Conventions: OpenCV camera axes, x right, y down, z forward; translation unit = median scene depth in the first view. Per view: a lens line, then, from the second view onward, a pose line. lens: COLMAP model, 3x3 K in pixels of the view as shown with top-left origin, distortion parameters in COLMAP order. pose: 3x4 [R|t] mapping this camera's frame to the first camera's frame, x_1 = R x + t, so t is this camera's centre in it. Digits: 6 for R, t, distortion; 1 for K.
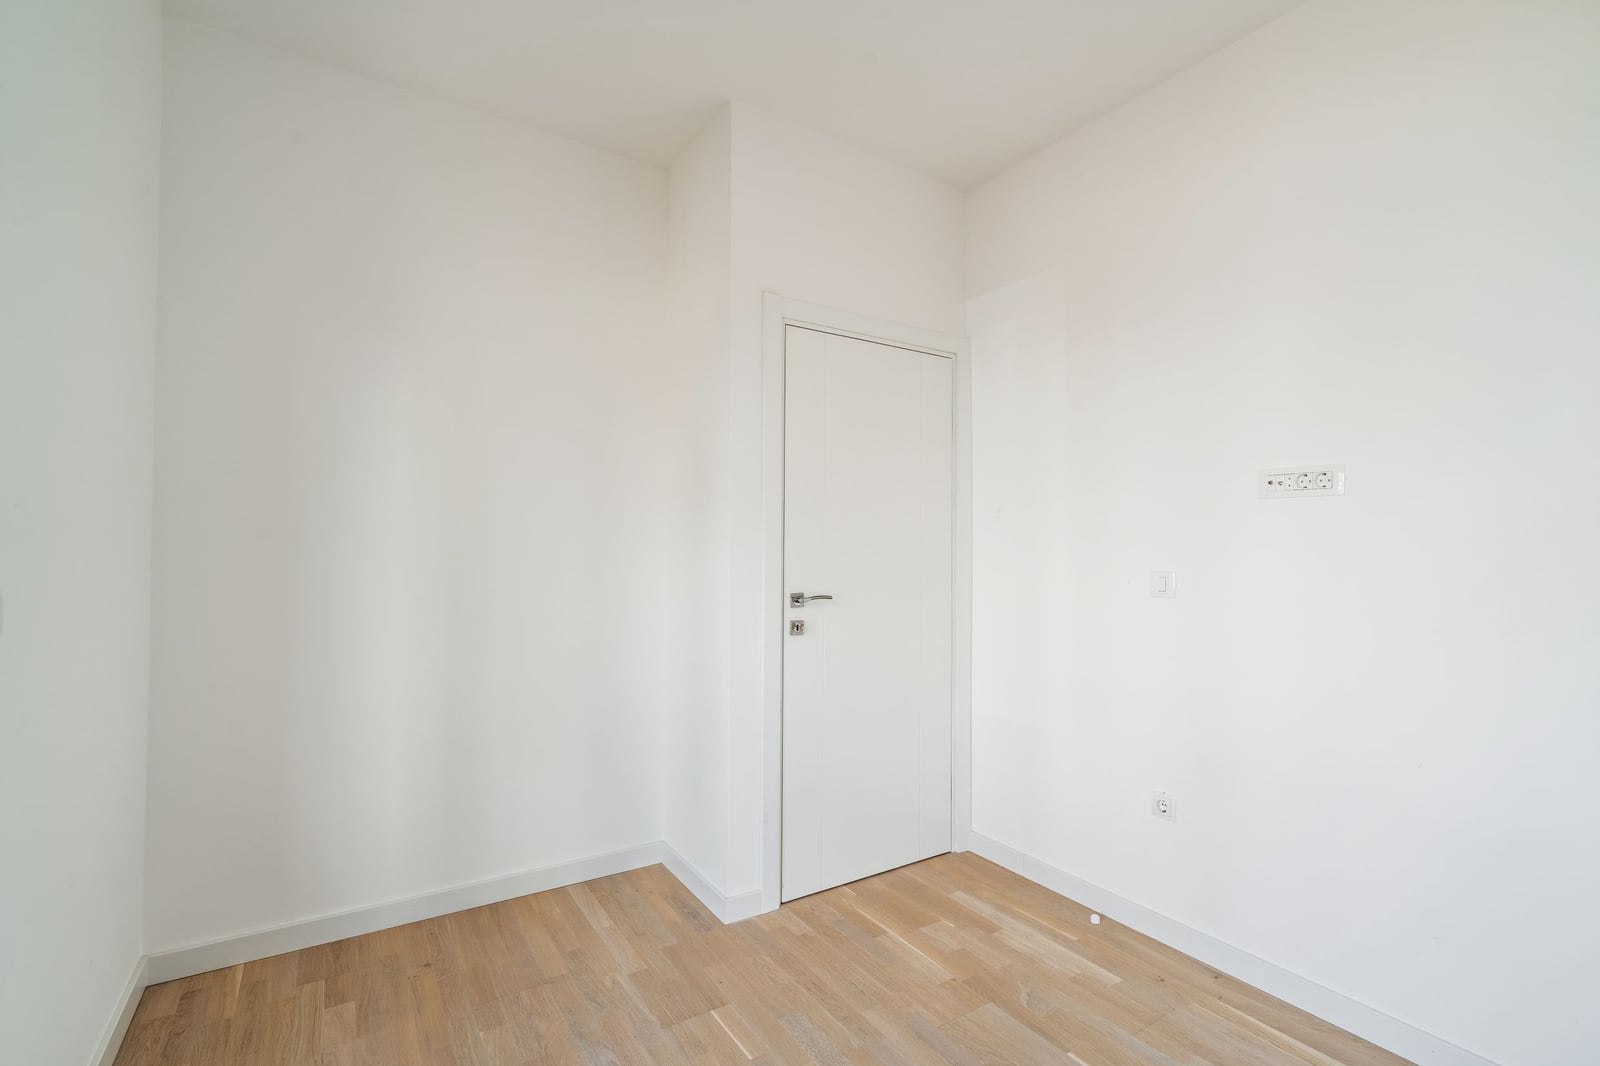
lens RADIAL K [[716.7, 0, 793.0], [0, 716.7, 540.1], [0, 0, 1]] dist [-0.001065, 0.000391]
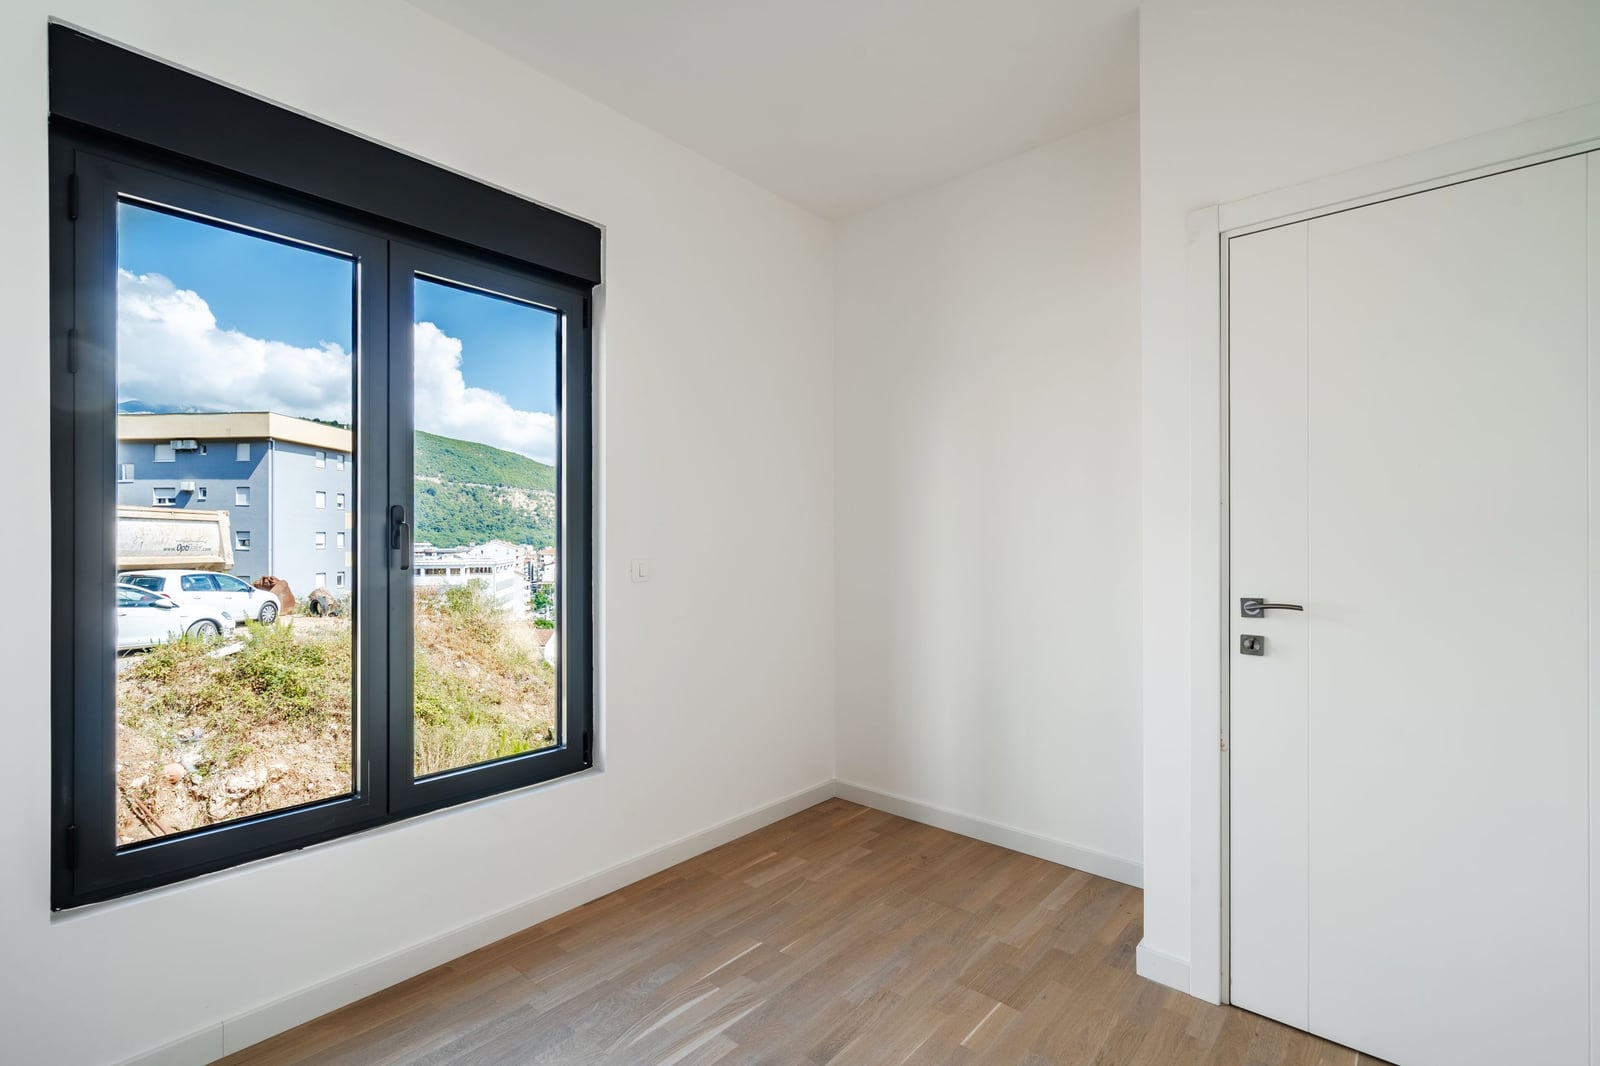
lens RADIAL K [[716.7, 0, 793.0], [0, 716.7, 540.1], [0, 0, 1]] dist [-0.001065, 0.000391]
pose [[0.269162, -0.013627, -0.962998, 0.650262], [0.020385, 0.999757, -0.008449, 0.012266], [0.962879, -0.017356, 0.269375, 0.386838]]
